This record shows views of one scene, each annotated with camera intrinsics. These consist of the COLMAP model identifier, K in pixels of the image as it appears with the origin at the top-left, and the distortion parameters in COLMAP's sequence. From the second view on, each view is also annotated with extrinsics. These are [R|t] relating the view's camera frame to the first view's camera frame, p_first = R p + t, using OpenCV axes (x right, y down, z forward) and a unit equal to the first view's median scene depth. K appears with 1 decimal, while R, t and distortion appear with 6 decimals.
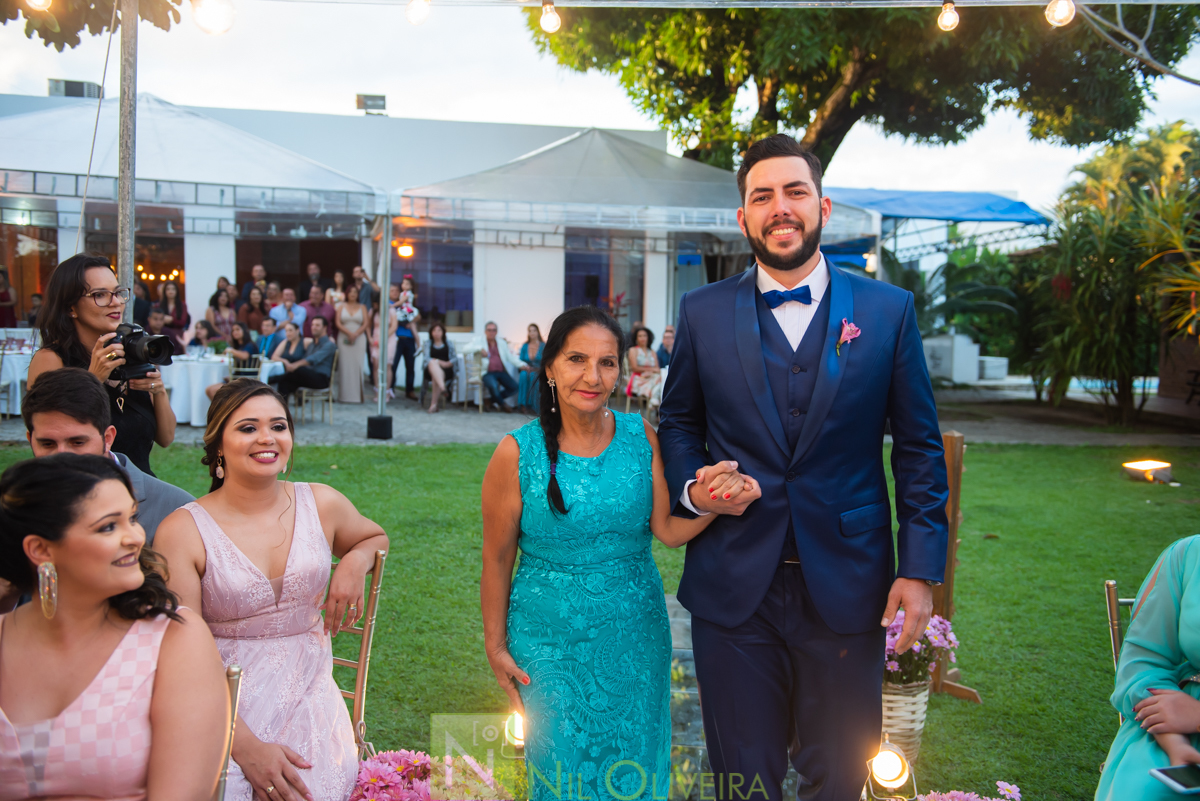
lens RADIAL K [[1089.0, 0, 600.0], [0, 1089.0, 400.5], [0, 0, 1]] dist [0.009481, 0.013821]
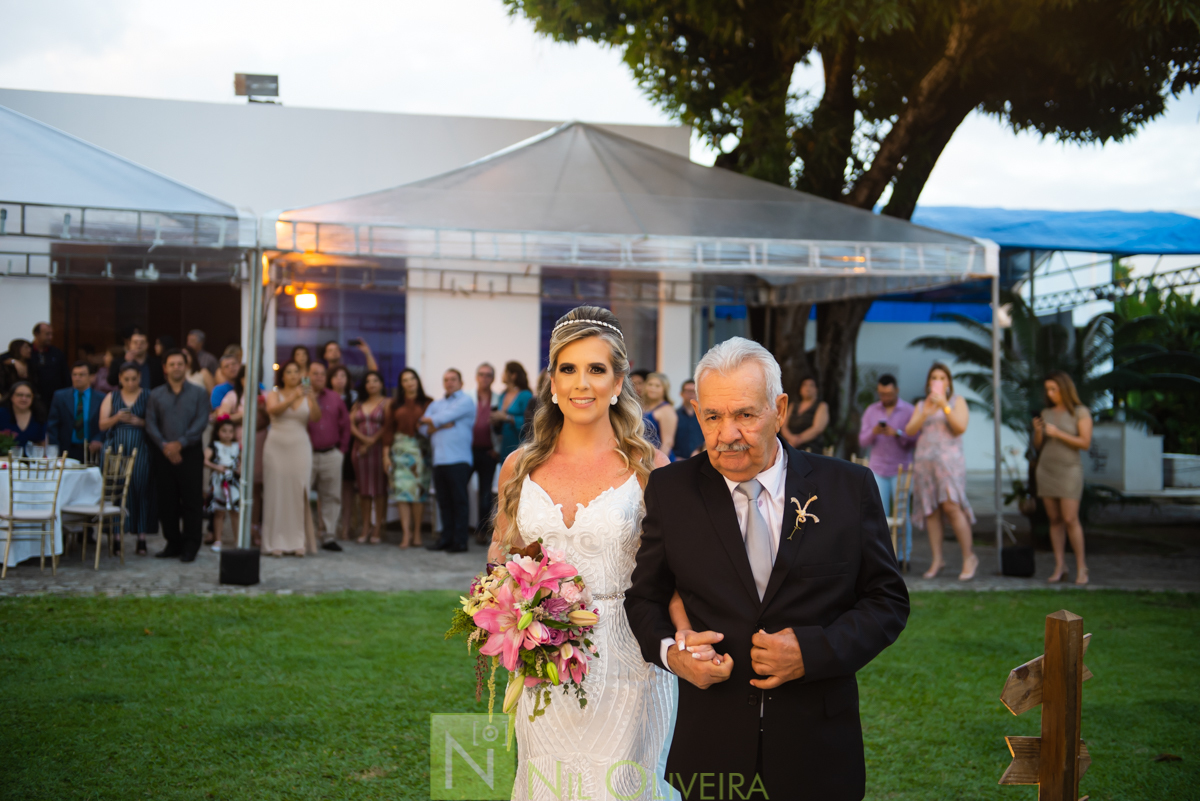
lens RADIAL K [[1552.0, 0, 600.0], [0, 1552.0, 400.5], [0, 0, 1]] dist [0.123282, 0.008190]
pose [[0.999899, -0.001043, -0.014166, 0.025185], [0.000037, 0.997487, -0.070844, -0.007387], [0.014205, 0.070837, 0.997387, 0.041966]]
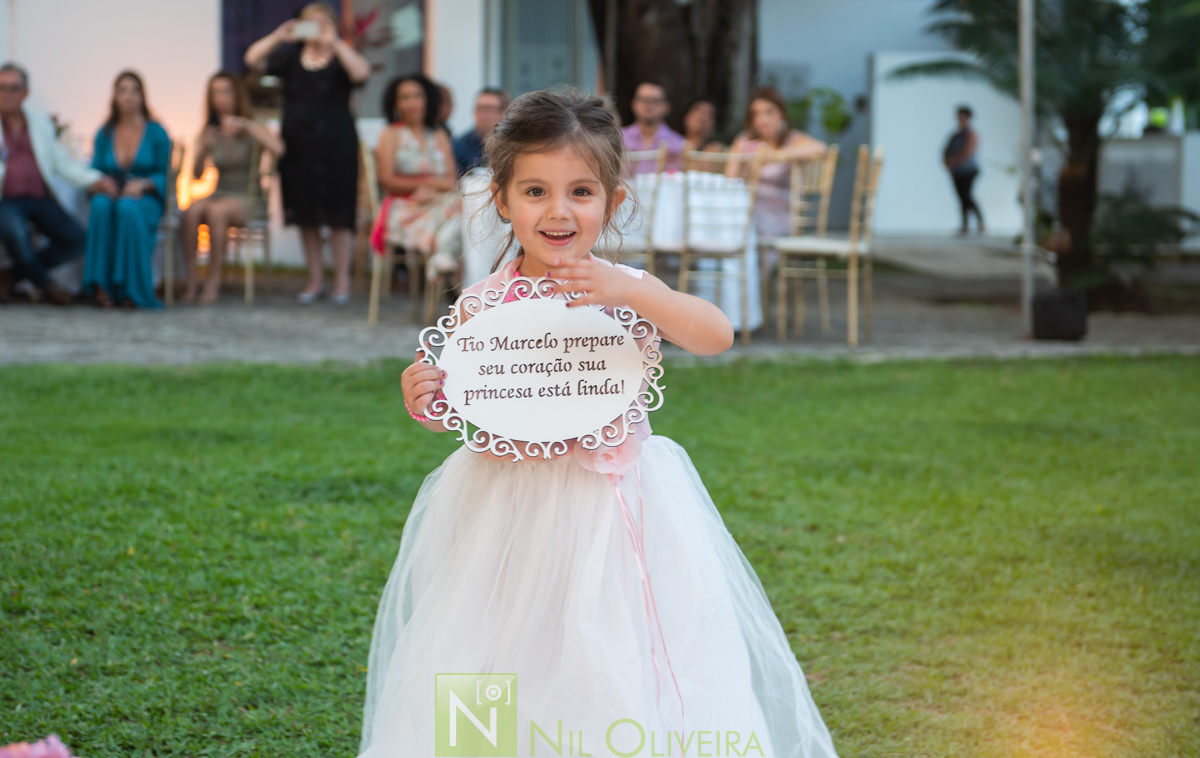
lens RADIAL K [[2451.3, 0, 549.4], [0, 2451.3, 378.8], [0, 0, 1]] dist [0.077025, 0.357598]
pose [[0.996802, -0.014065, 0.078660, 0.018620], [0.012939, 0.999807, 0.014805, 0.028029], [-0.078853, -0.013740, 0.996792, 0.148183]]
